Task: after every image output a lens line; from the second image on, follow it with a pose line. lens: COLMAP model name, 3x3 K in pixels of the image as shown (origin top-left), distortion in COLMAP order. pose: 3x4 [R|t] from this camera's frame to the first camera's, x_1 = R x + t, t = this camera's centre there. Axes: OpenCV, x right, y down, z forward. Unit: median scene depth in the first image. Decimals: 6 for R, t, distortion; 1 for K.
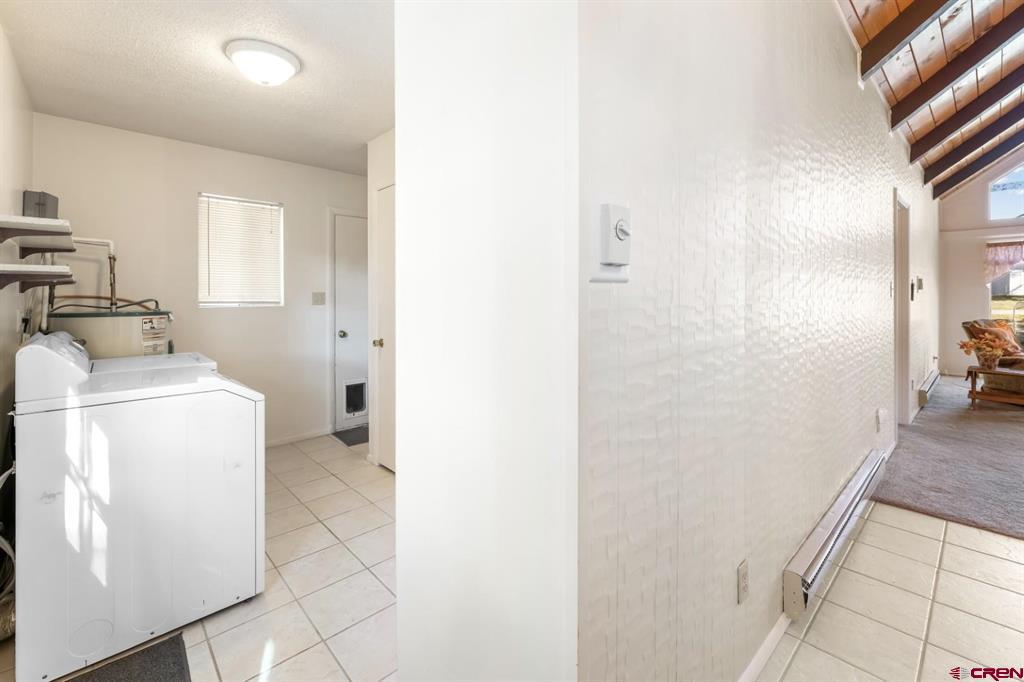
lens RADIAL K [[441.0, 0, 523.4], [0, 441.0, 298.5], [0, 0, 1]] dist [0.000113, 0.000110]
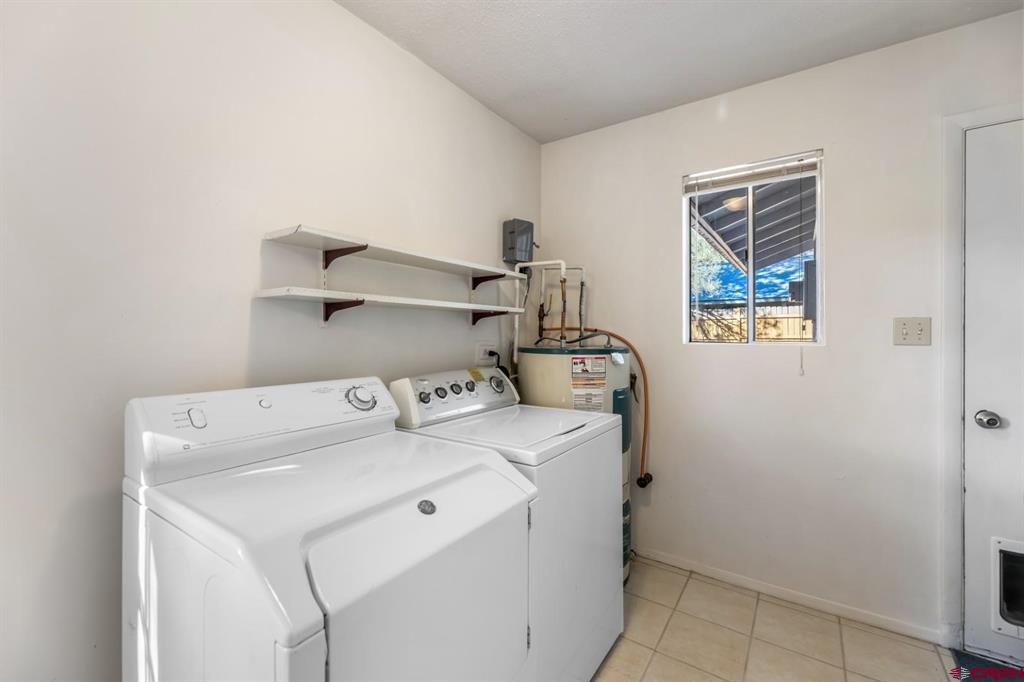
lens RADIAL K [[422.7, 0, 512.8], [0, 422.7, 335.0], [0, 0, 1]] dist [-0.001083, -0.000792]
pose [[0.198410, 0.010612, -0.980062, -0.175666], [-0.002443, 0.999944, 0.010333, -0.000406], [0.980116, 0.000344, 0.198425, 0.739677]]
